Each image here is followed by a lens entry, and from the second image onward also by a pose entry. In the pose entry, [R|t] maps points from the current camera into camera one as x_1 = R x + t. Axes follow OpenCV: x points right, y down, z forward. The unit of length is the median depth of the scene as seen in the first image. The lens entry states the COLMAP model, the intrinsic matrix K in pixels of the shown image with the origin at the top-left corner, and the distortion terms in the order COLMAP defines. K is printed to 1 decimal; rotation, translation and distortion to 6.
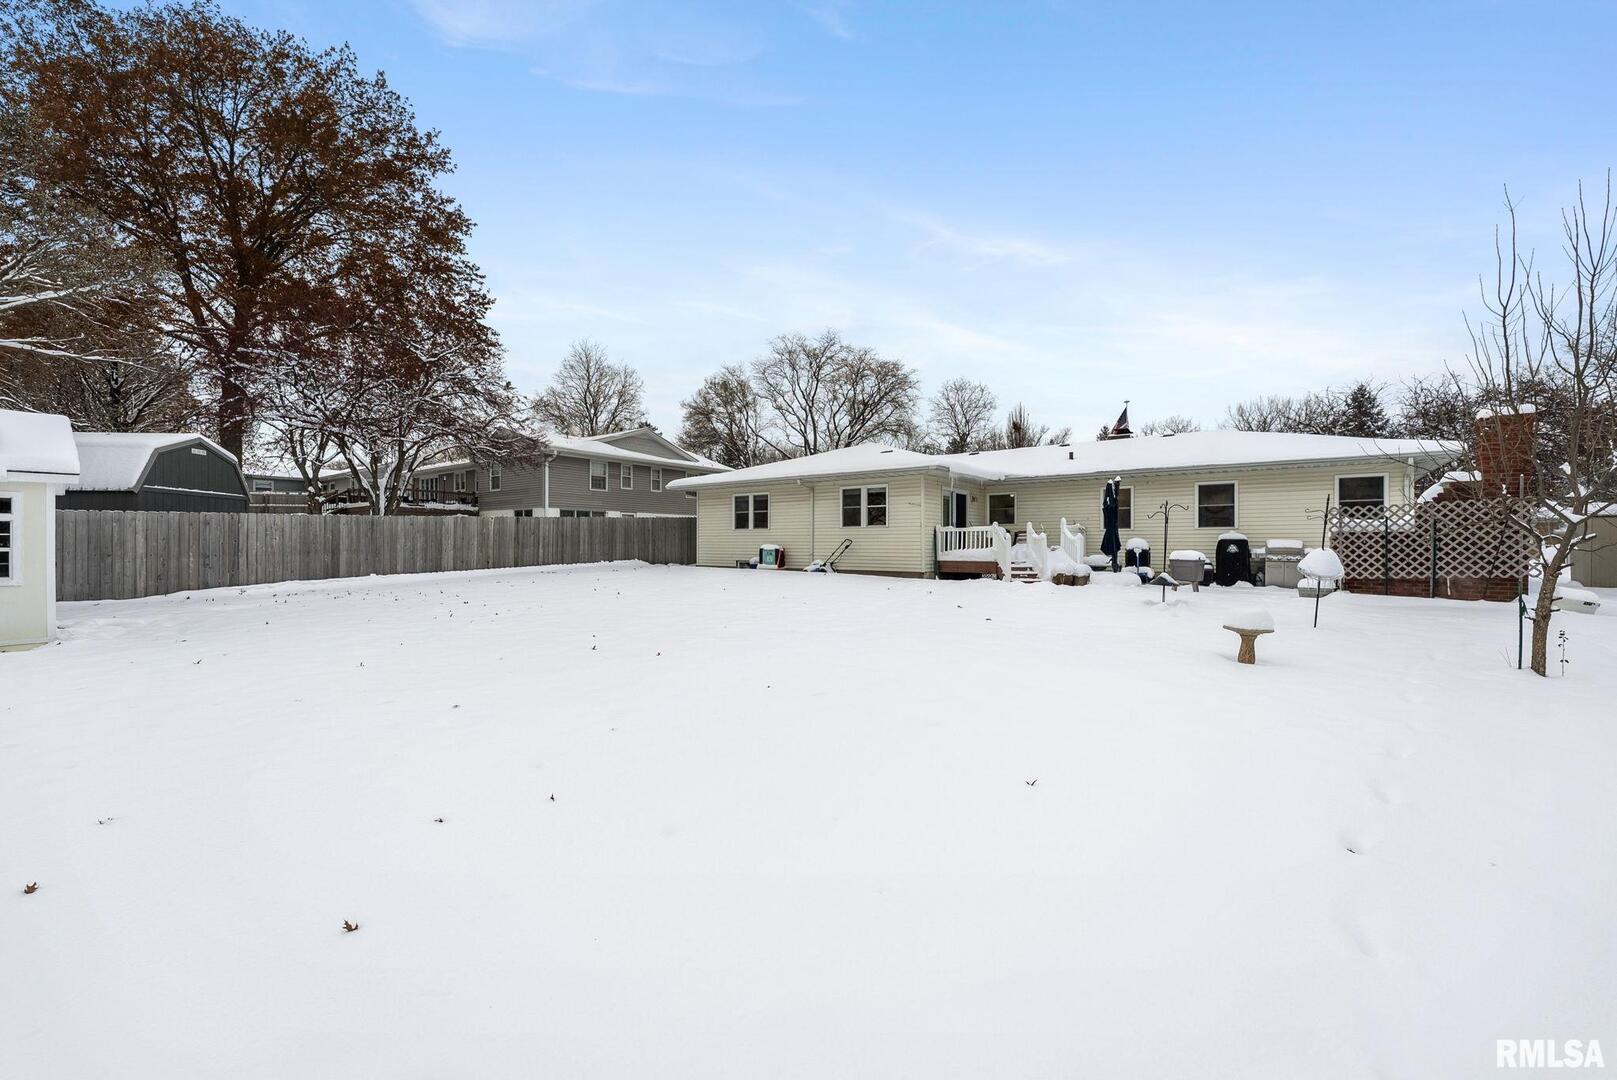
lens RADIAL K [[651.0, 0, 808.5], [0, 651.0, 540.0], [0, 0, 1]] dist [0.000631, 0.000109]
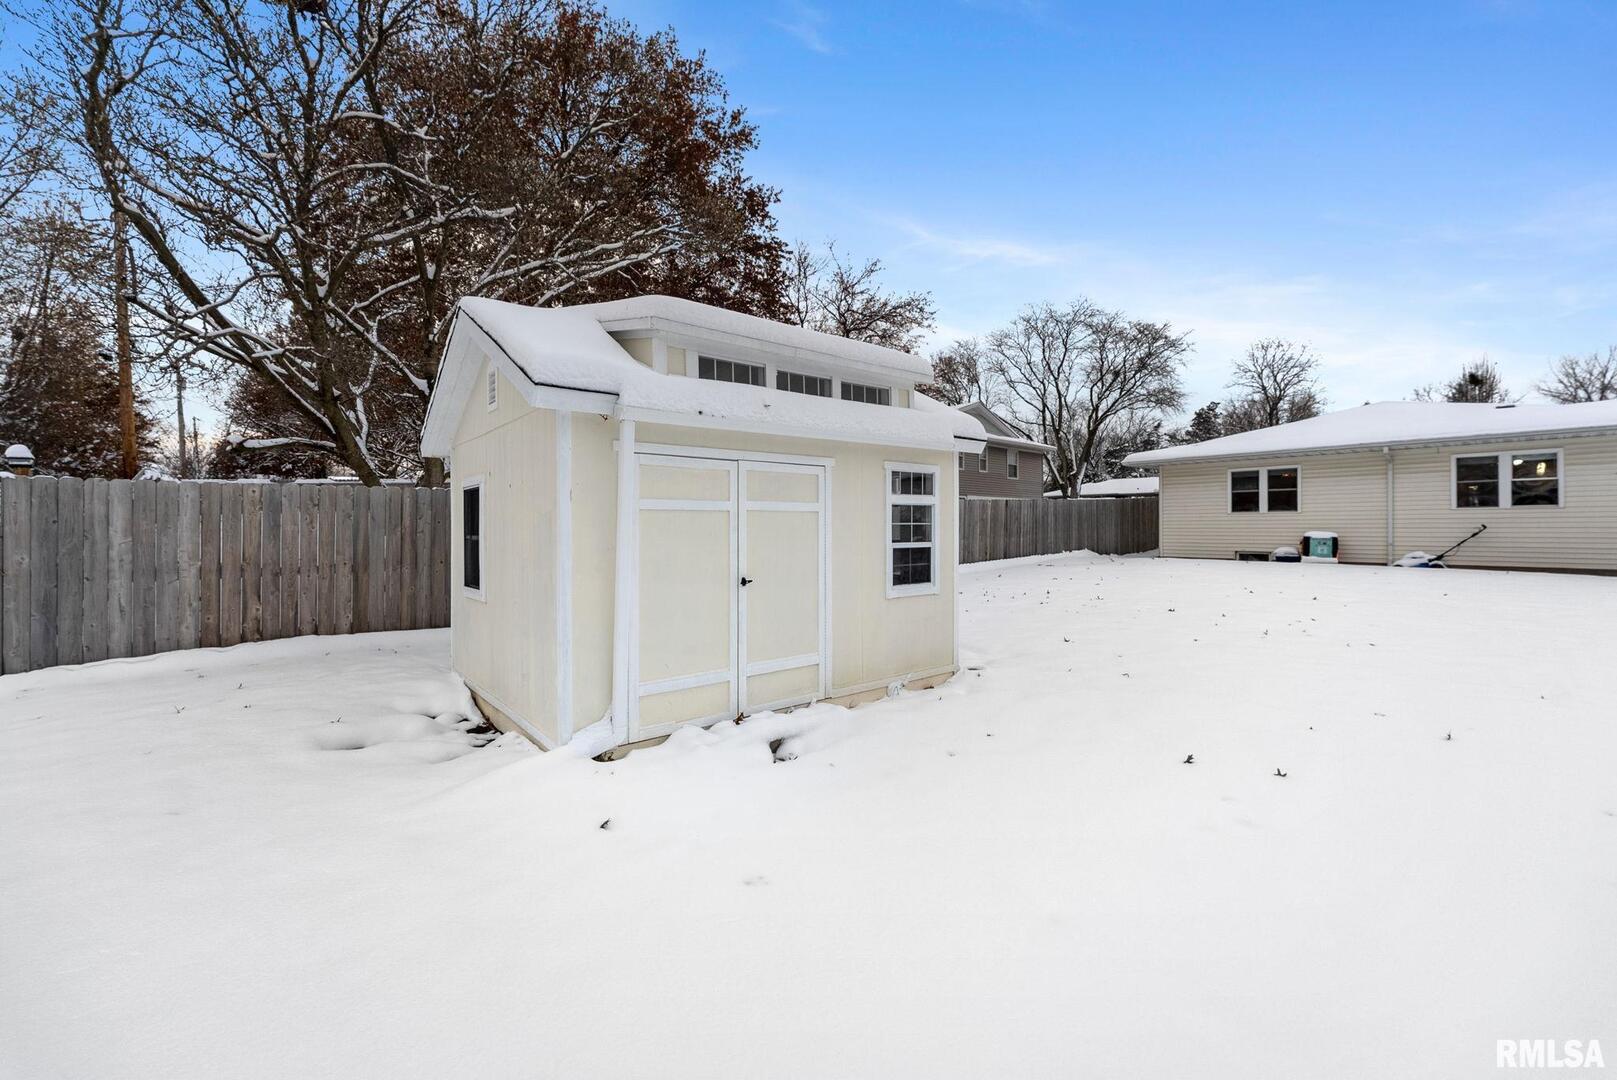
lens RADIAL K [[652.1, 0, 808.4], [0, 652.1, 517.6], [0, 0, 1]] dist [-0.001268, -0.000060]
pose [[0.980480, -0.004077, -0.196577, -0.485675], [0.002204, 0.999950, -0.009746, -0.003282], [0.196607, 0.009122, 0.980440, 0.104997]]
